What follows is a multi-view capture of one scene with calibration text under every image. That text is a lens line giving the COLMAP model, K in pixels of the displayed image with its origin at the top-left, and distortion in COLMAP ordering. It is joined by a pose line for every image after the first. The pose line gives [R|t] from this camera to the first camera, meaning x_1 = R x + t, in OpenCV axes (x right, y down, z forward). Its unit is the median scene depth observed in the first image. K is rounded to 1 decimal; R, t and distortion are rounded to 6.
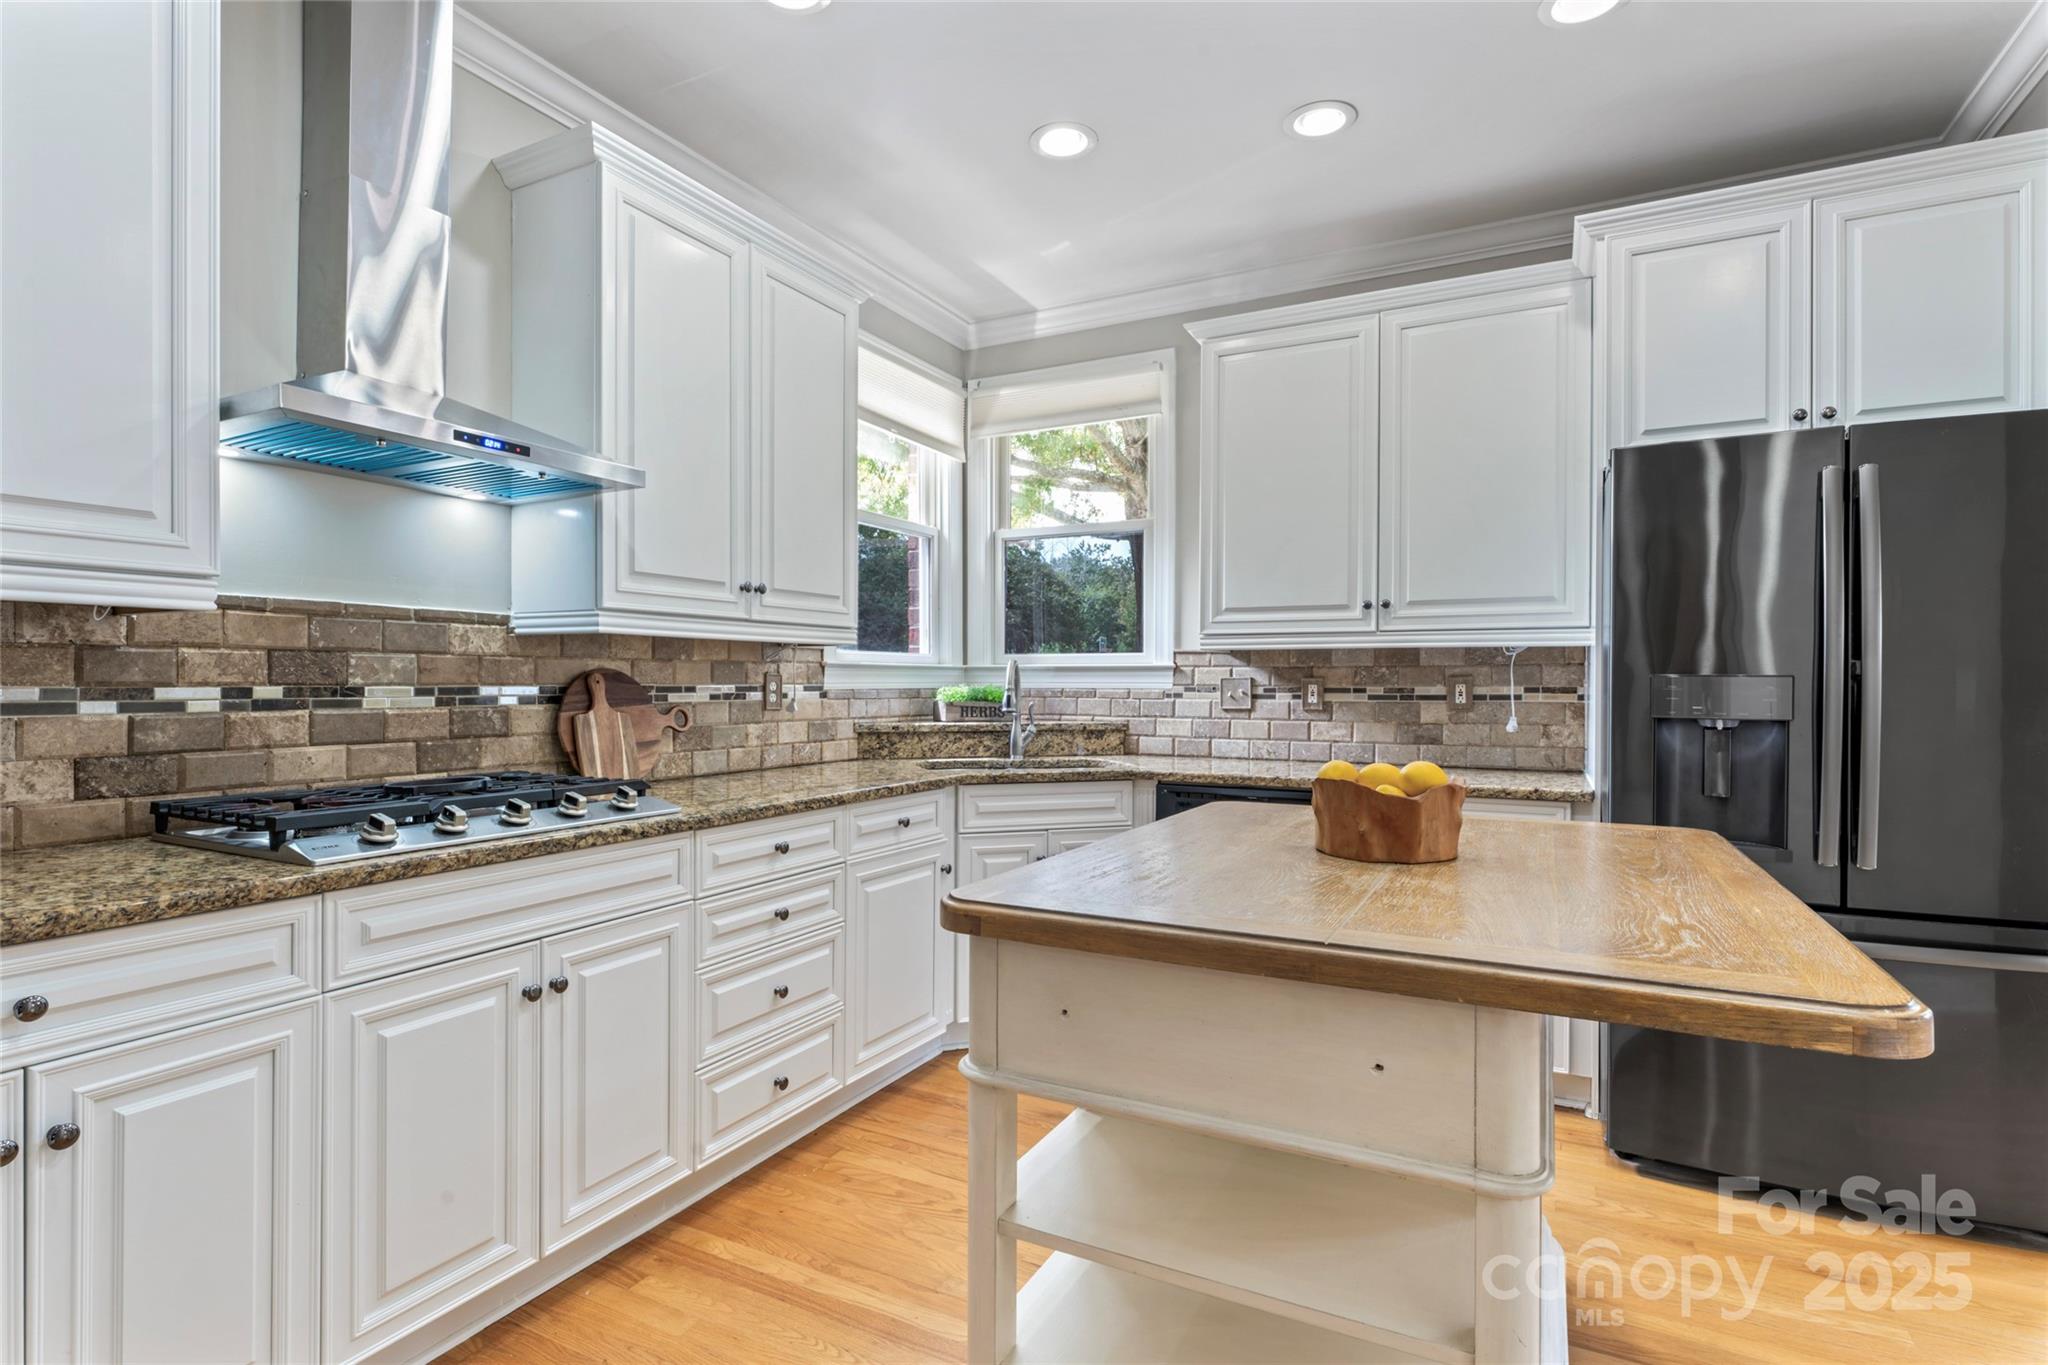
lens RADIAL K [[999.4, 0, 1063.1], [0, 999.4, 682.3], [0, 0, 1]] dist [0.000110, -0.000044]
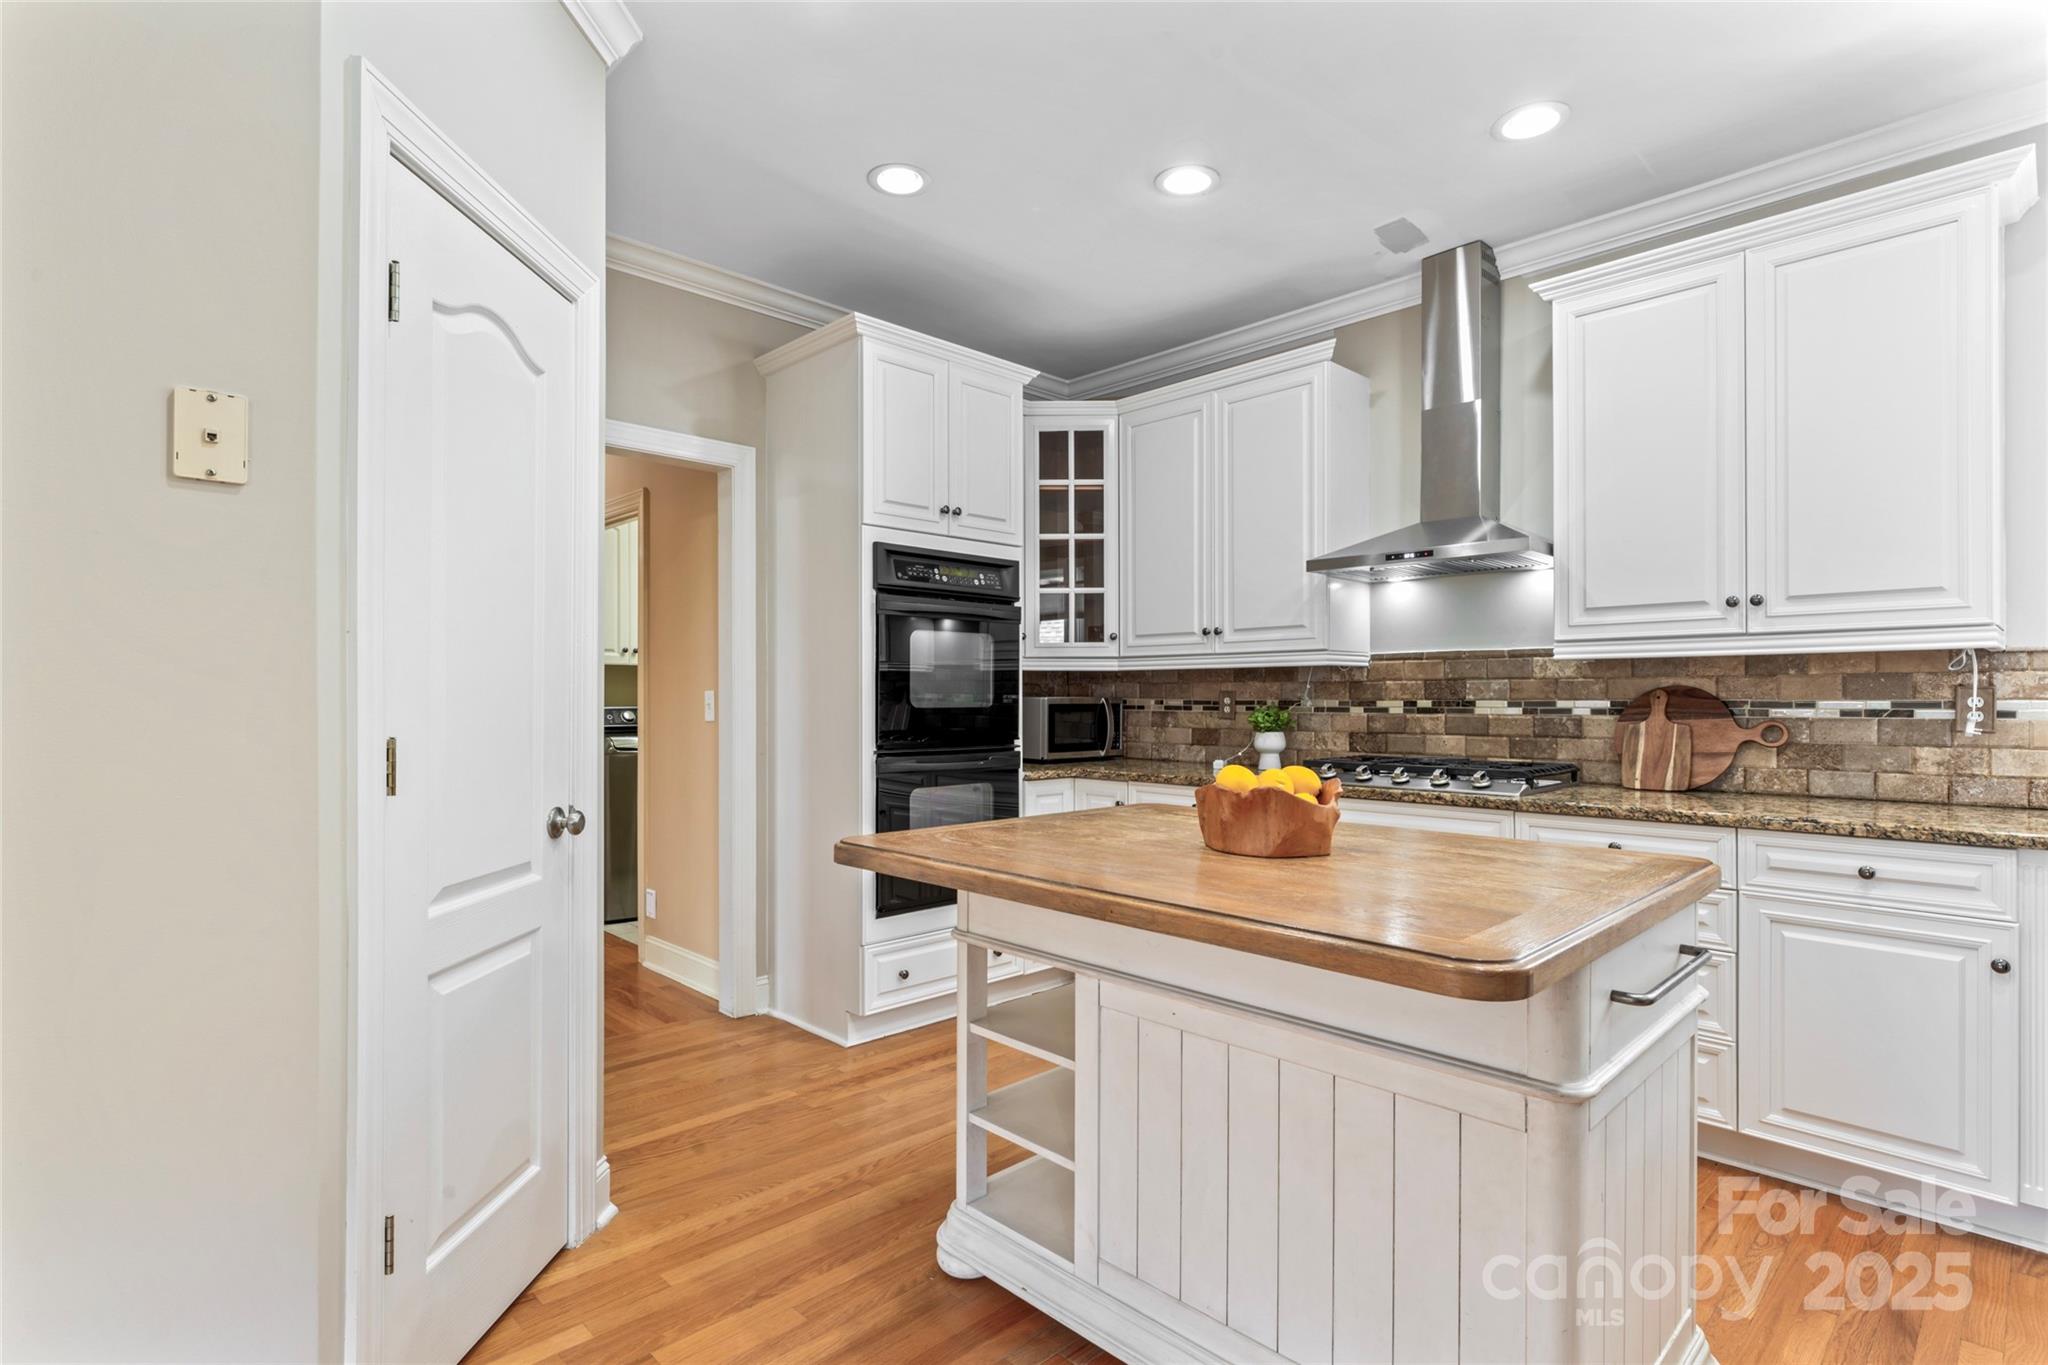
lens RADIAL K [[999.4, 0, 1063.1], [0, 999.4, 682.3], [0, 0, 1]] dist [0.000110, -0.000044]
pose [[-0.291985, -0.017704, -0.956259, 0.973131], [-0.000047, 0.999829, -0.018496, 0.004115], [0.956423, -0.005356, -0.291935, 0.764774]]
